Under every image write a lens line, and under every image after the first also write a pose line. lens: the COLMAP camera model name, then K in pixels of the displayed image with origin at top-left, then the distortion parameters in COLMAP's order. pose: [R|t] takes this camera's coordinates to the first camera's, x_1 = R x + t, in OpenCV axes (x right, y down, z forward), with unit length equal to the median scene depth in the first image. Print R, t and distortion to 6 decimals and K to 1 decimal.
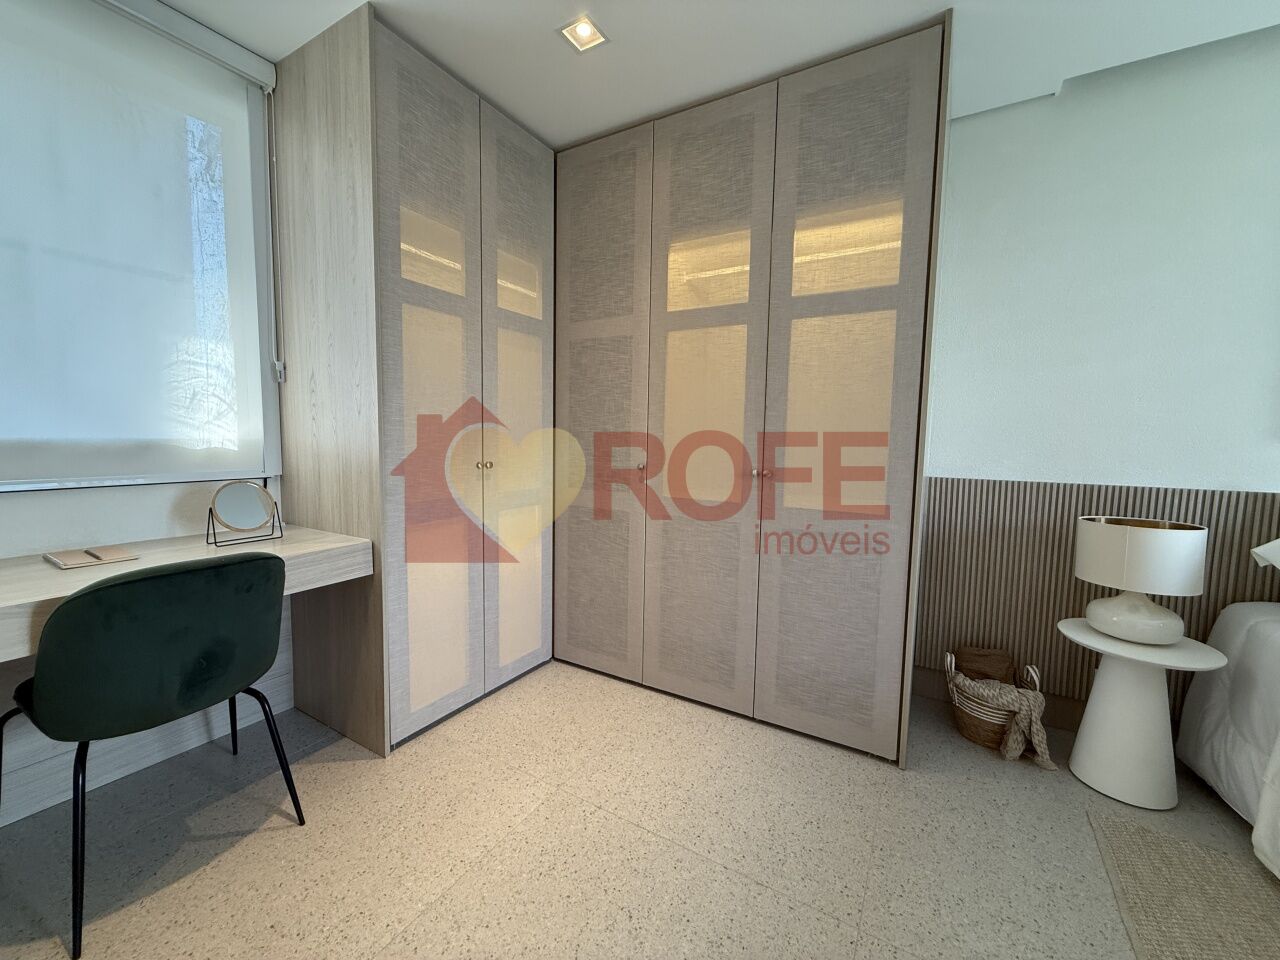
lens RADIAL K [[509.6, 0, 638.1], [0, 509.6, 481.0], [0, 0, 1]] dist [-0.000519, 0.000470]
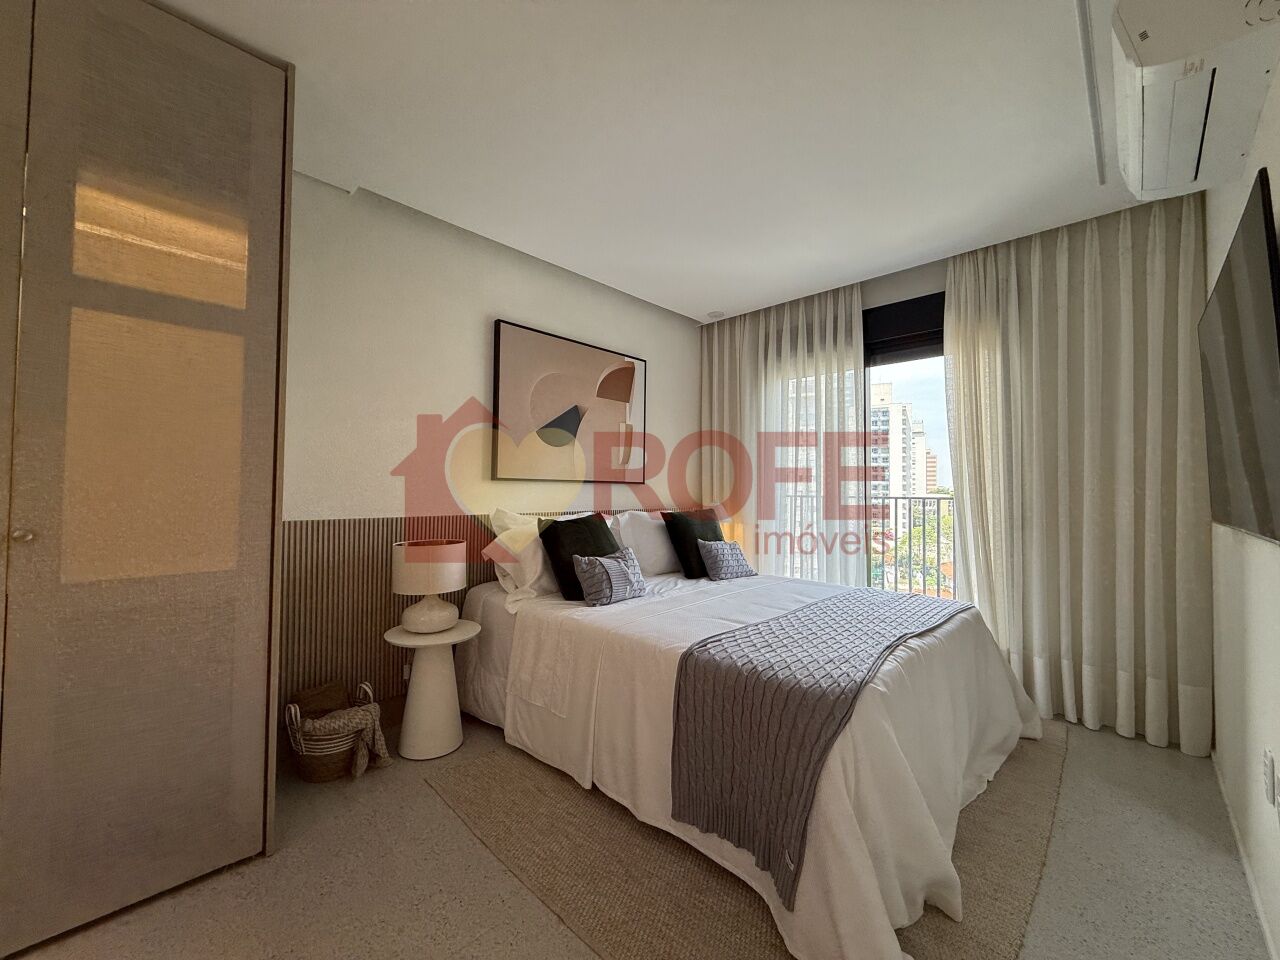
lens RADIAL K [[509.6, 0, 636.2], [0, 509.6, 478.4], [0, 0, 1]] dist [-0.000519, 0.000470]
pose [[0.243902, 0.002891, 0.969796, -0.183095], [0.075987, 0.996864, -0.022083, -0.015581], [-0.966818, 0.079078, 0.242917, 0.125103]]
